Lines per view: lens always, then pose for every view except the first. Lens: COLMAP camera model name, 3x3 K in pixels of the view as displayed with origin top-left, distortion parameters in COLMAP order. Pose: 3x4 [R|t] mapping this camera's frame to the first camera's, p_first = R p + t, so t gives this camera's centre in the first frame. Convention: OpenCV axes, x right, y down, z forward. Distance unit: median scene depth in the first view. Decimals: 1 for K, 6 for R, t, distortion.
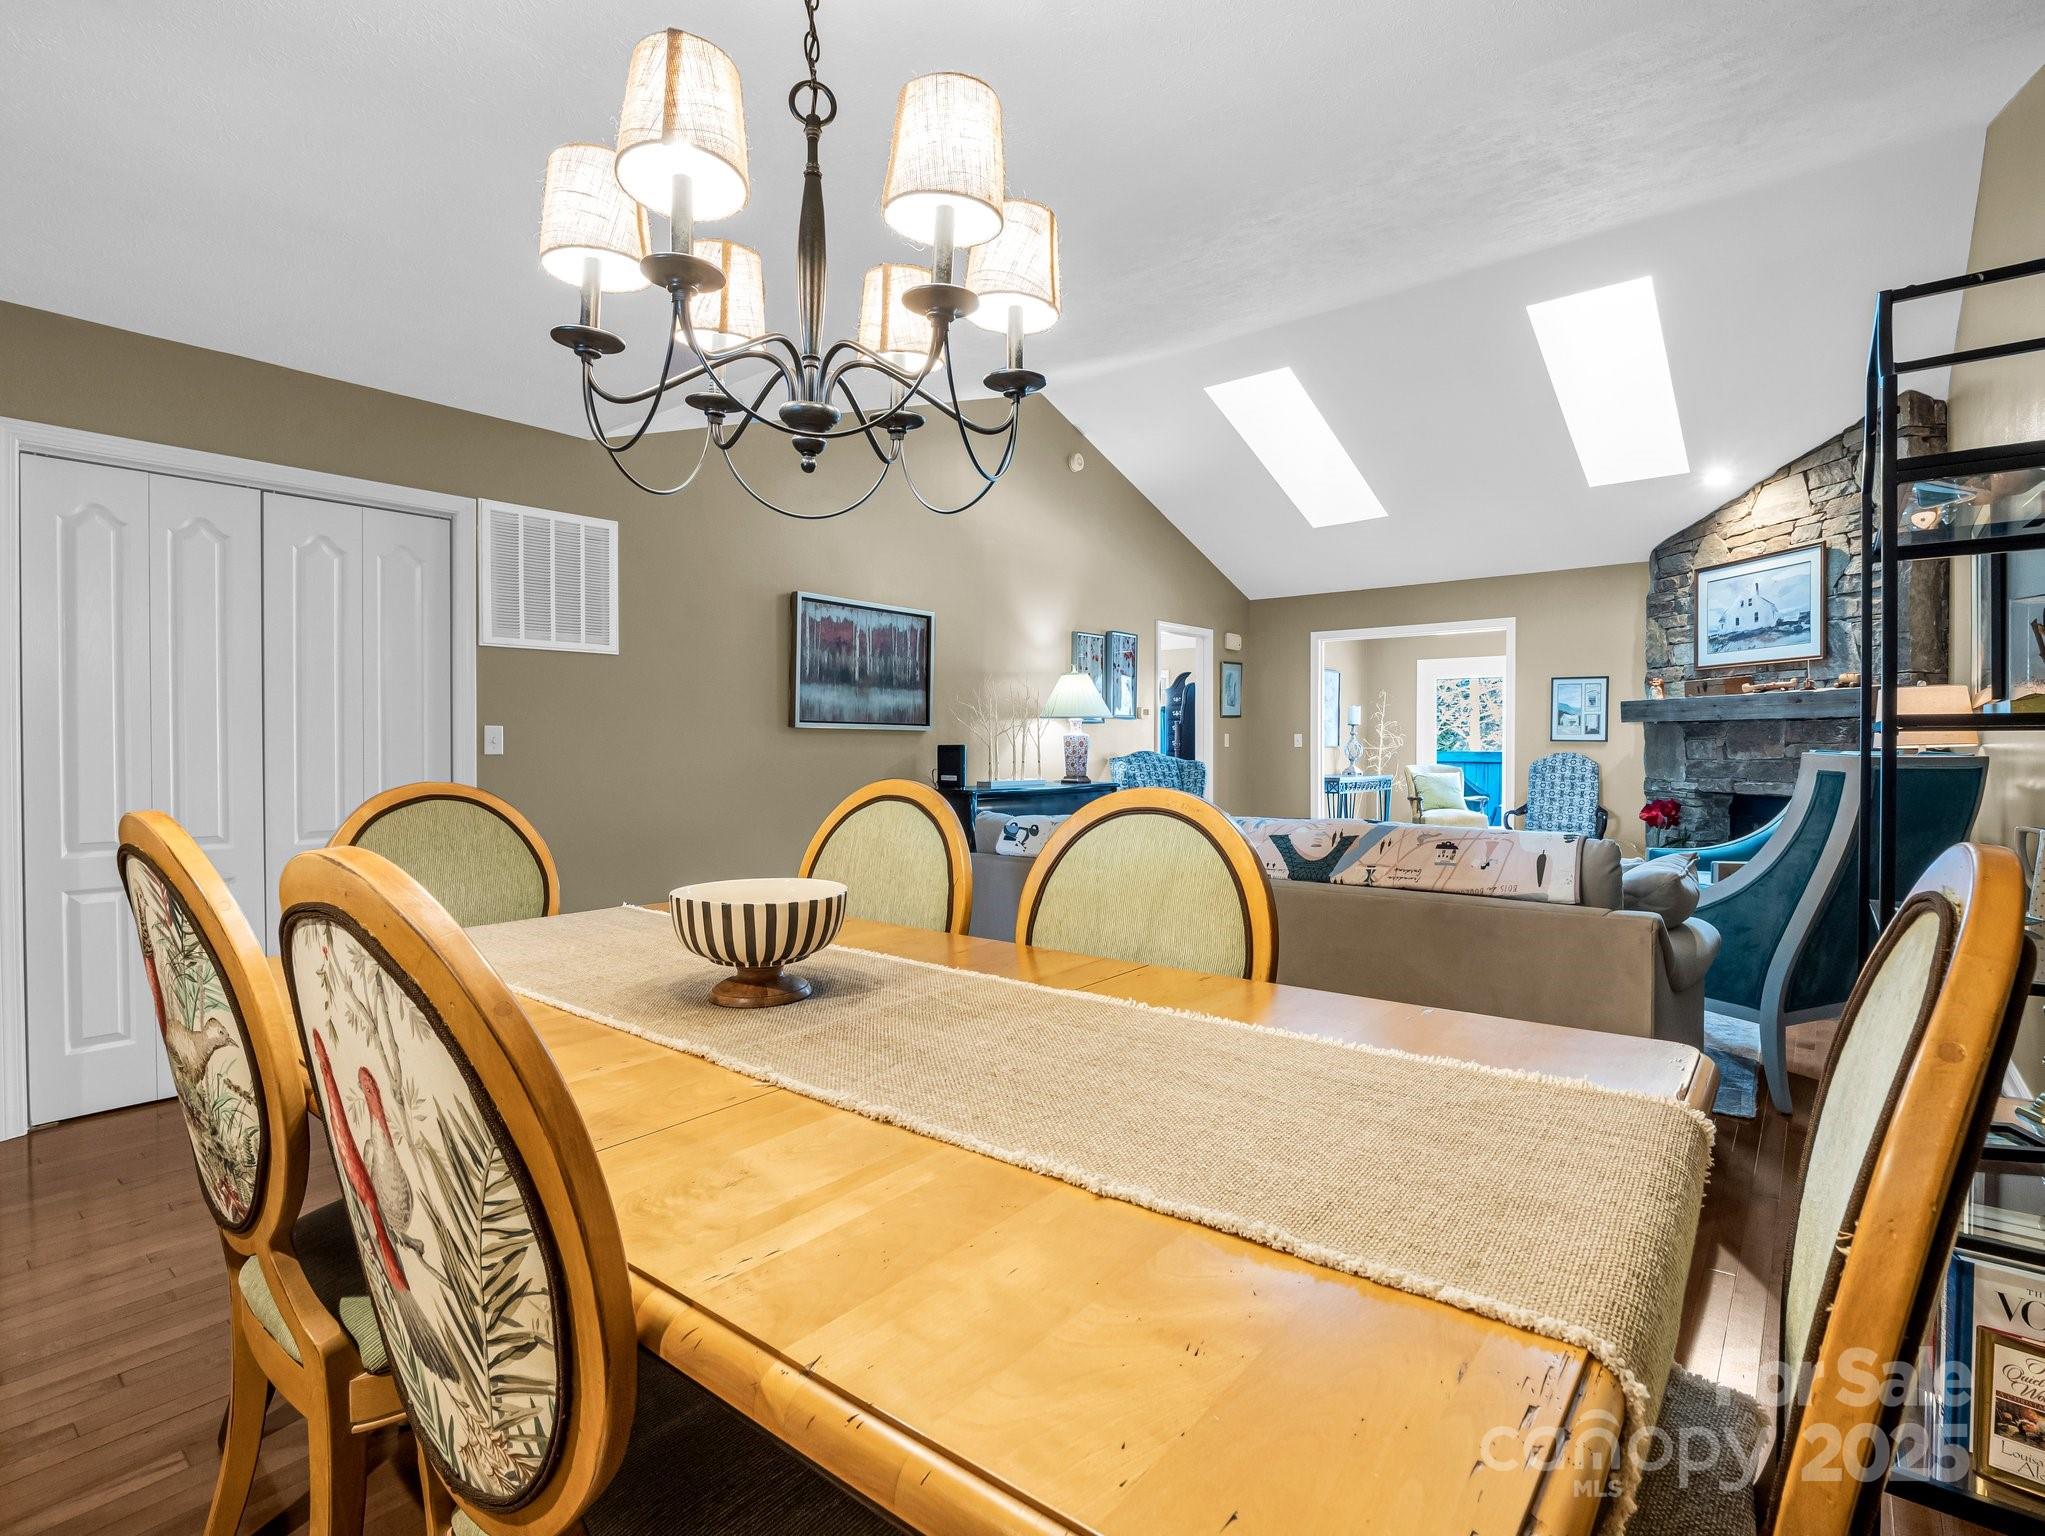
lens RADIAL K [[1002.7, 0, 1017.3], [0, 1002.7, 759.4], [0, 0, 1]] dist [-0.002424, -0.010660]
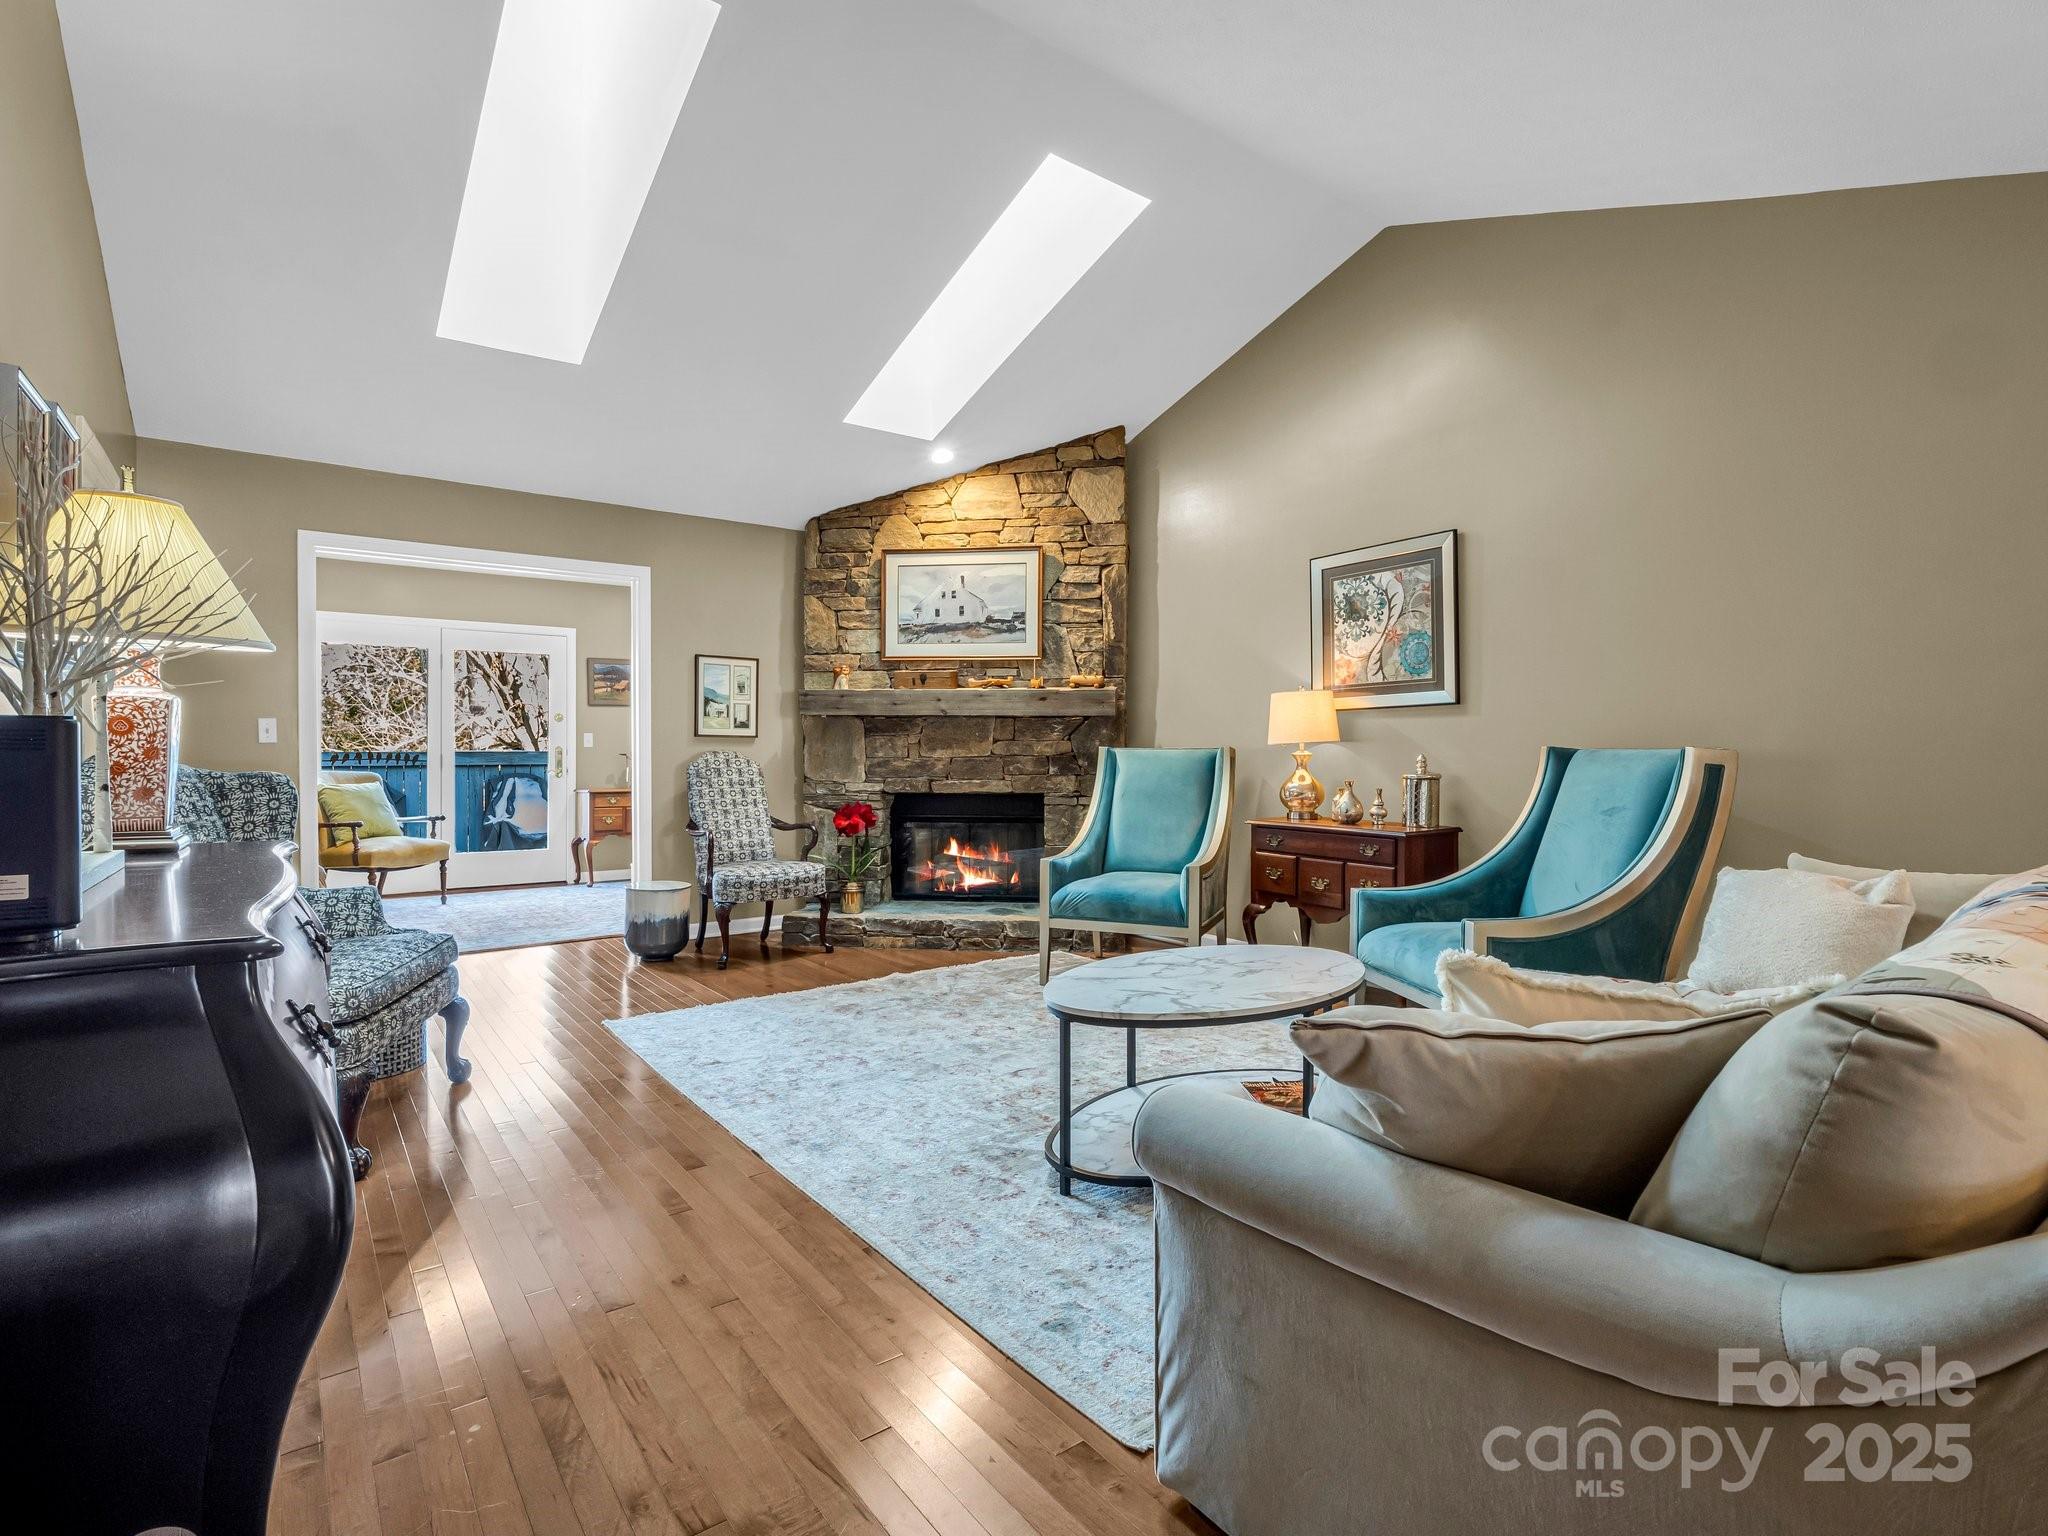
lens RADIAL K [[995.1, 0, 1021.3], [0, 995.1, 763.9], [0, 0, 1]] dist [-0.003308, -0.000539]
pose [[0.238406, -0.015091, 0.971048, -0.179940], [0.010448, 0.999861, 0.012974, -0.005103], [-0.971109, 0.007052, 0.238530, 0.677294]]
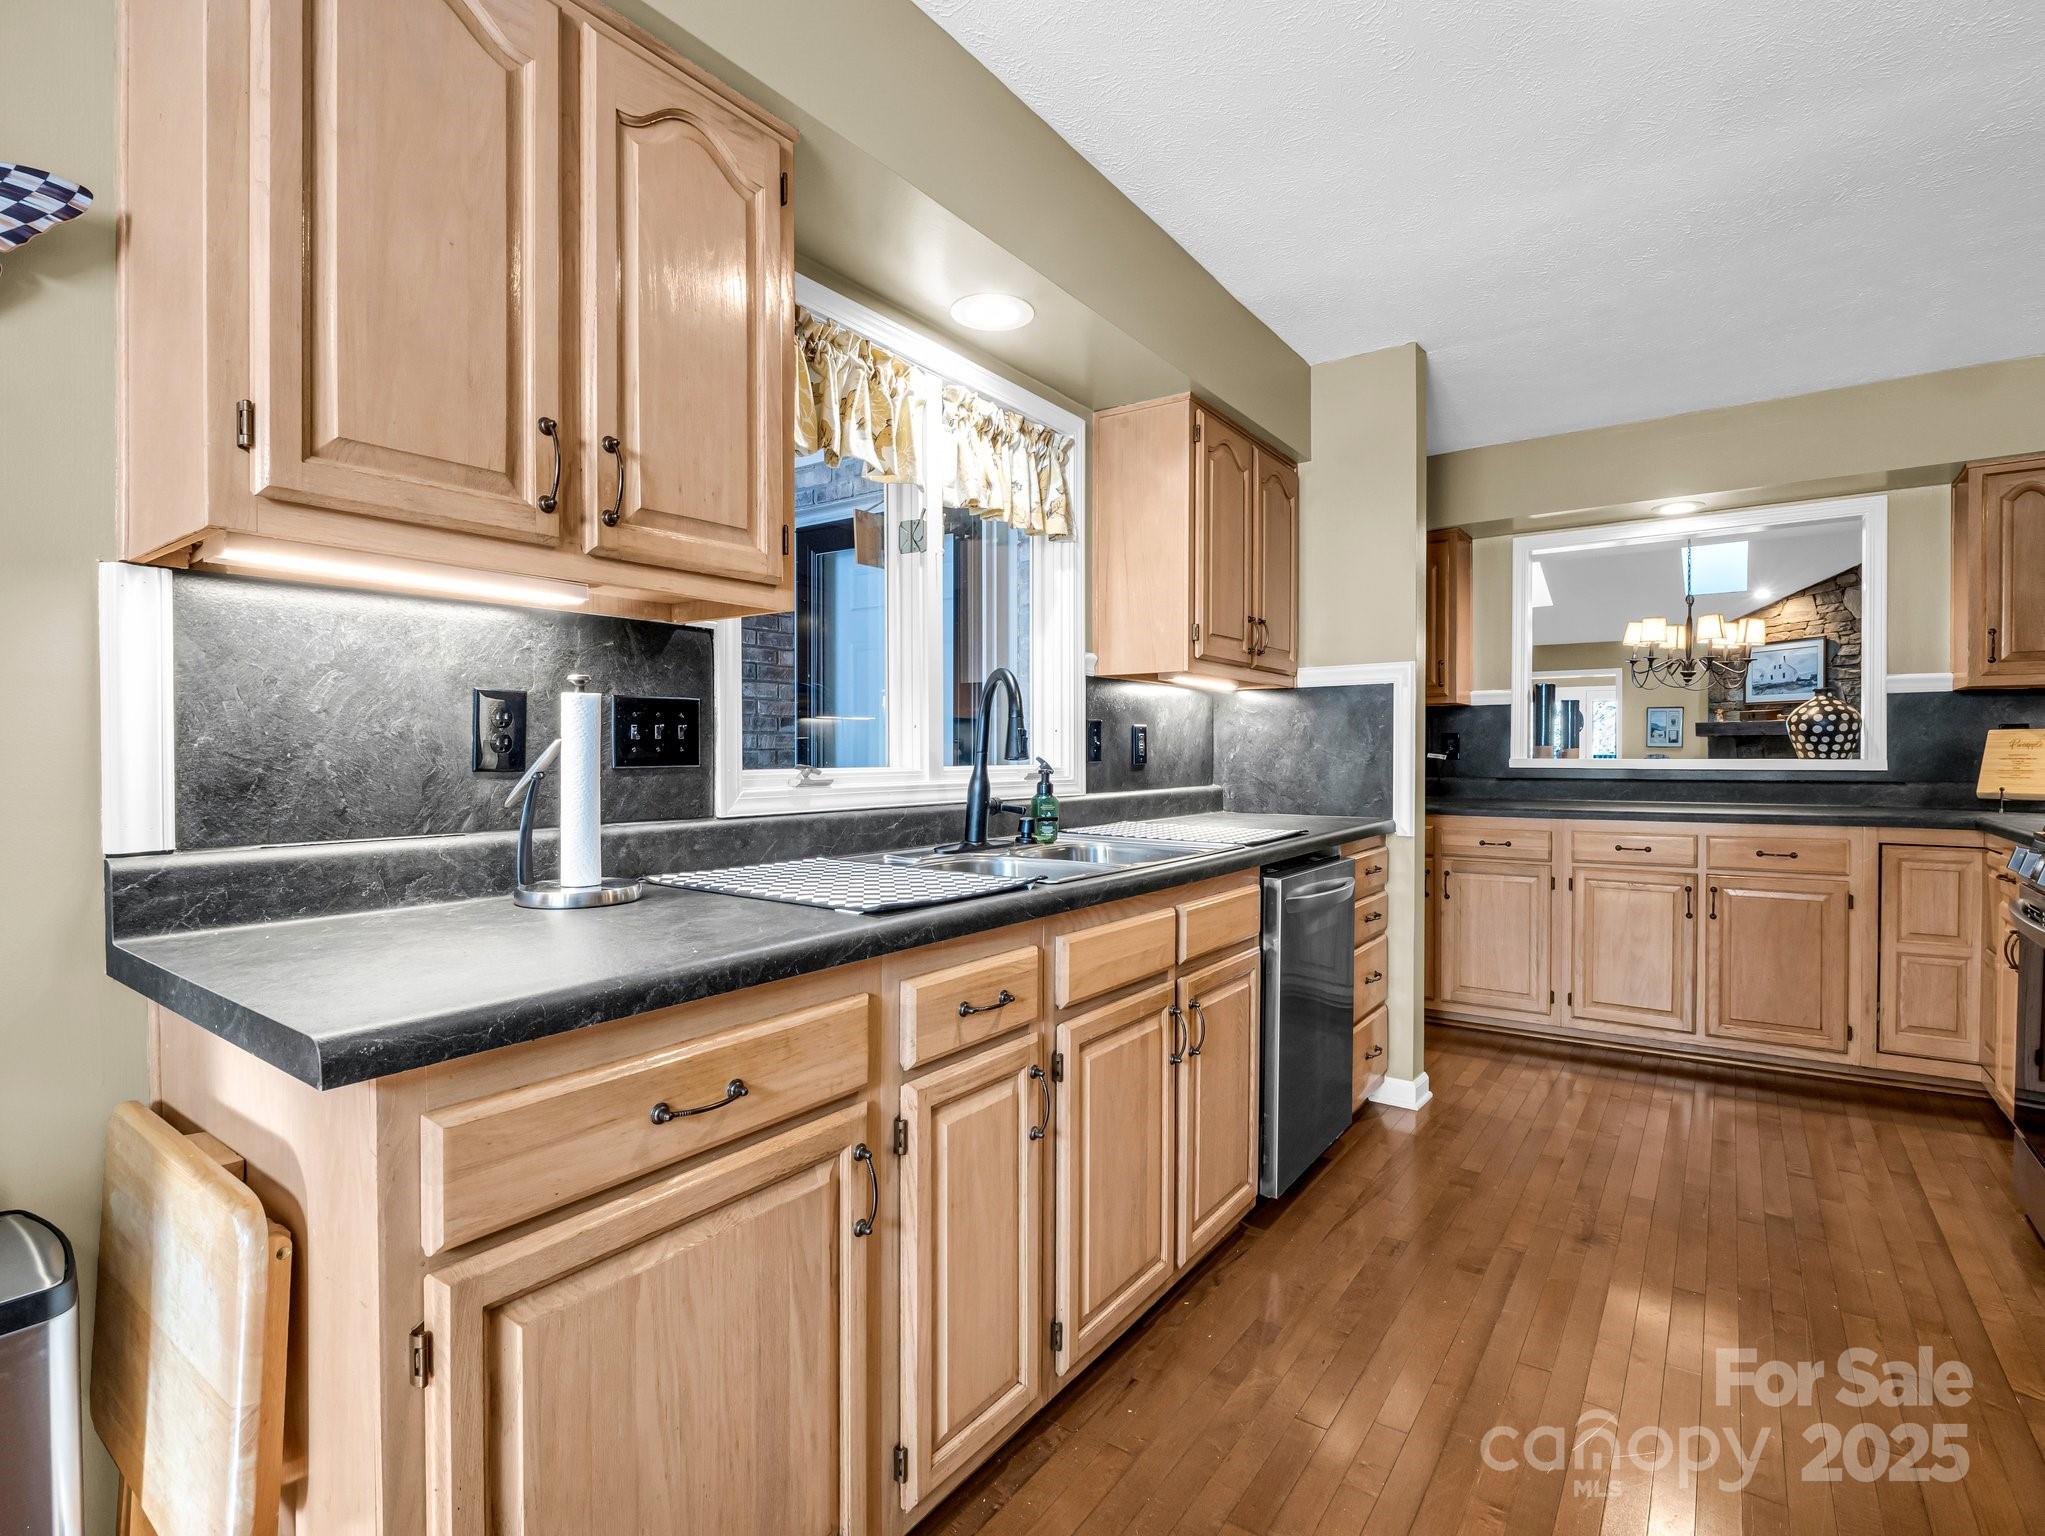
lens RADIAL K [[1002.7, 0, 1017.3], [0, 1002.7, 759.4], [0, 0, 1]] dist [-0.002424, -0.010660]
pose [[0.998273, -0.001234, 0.058732, -0.647209], [0.001425, 0.999994, -0.003214, 0.005477], [-0.058728, 0.003292, 0.998269, -0.608244]]
